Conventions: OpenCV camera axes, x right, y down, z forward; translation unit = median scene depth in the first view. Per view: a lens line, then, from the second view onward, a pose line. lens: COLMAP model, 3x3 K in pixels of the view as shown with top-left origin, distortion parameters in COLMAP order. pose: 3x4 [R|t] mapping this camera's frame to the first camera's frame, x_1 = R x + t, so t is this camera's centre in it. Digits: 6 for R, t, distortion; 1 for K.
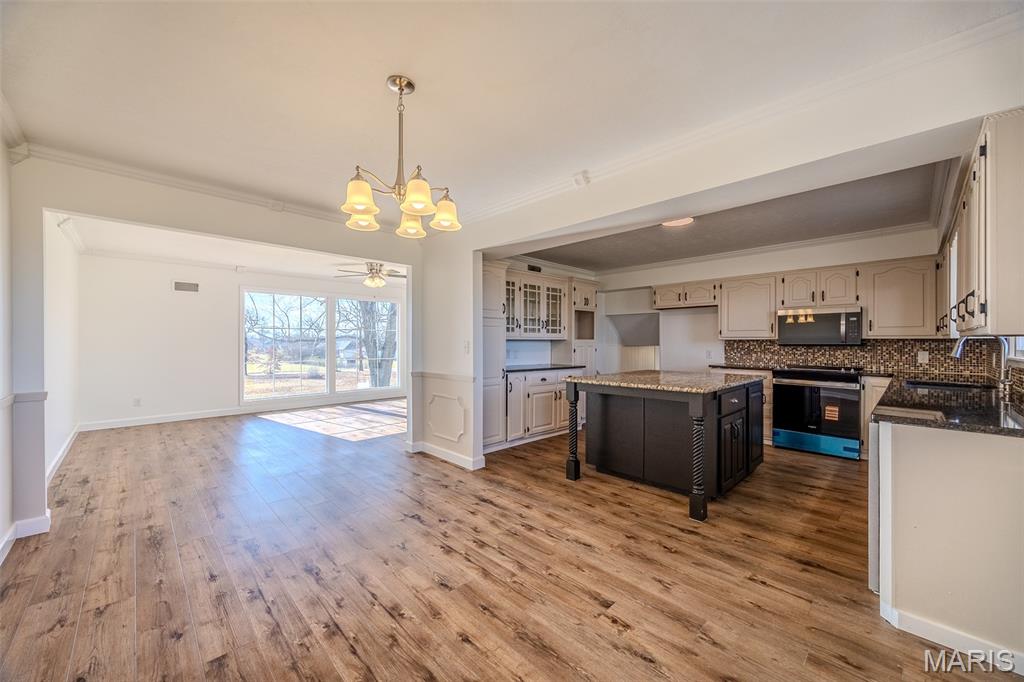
lens RADIAL K [[388.5, 0, 514.9], [0, 388.5, 341.8], [0, 0, 1]] dist [-0.000966, -0.000138]
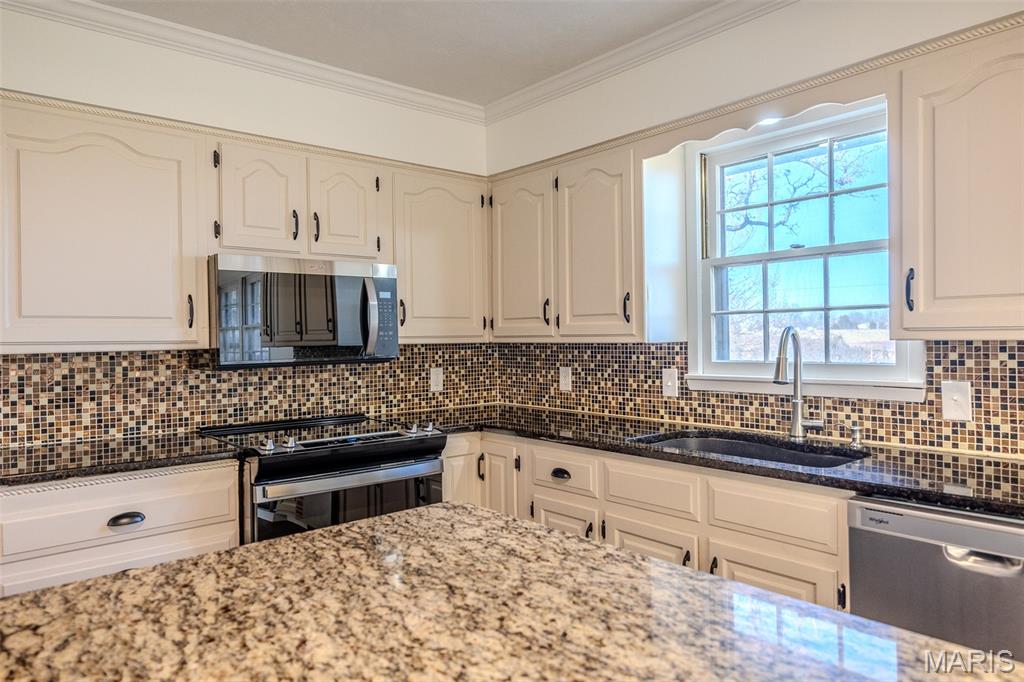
lens RADIAL K [[669.6, 0, 512.0], [0, 669.6, 341.0], [0, 0, 1]] dist [-0.000034, 0.000559]
pose [[0.070136, -0.007866, 0.997506, 0.189885], [0.015998, 0.999849, 0.006760, -0.014233], [-0.997409, 0.015484, 0.070251, 0.820855]]
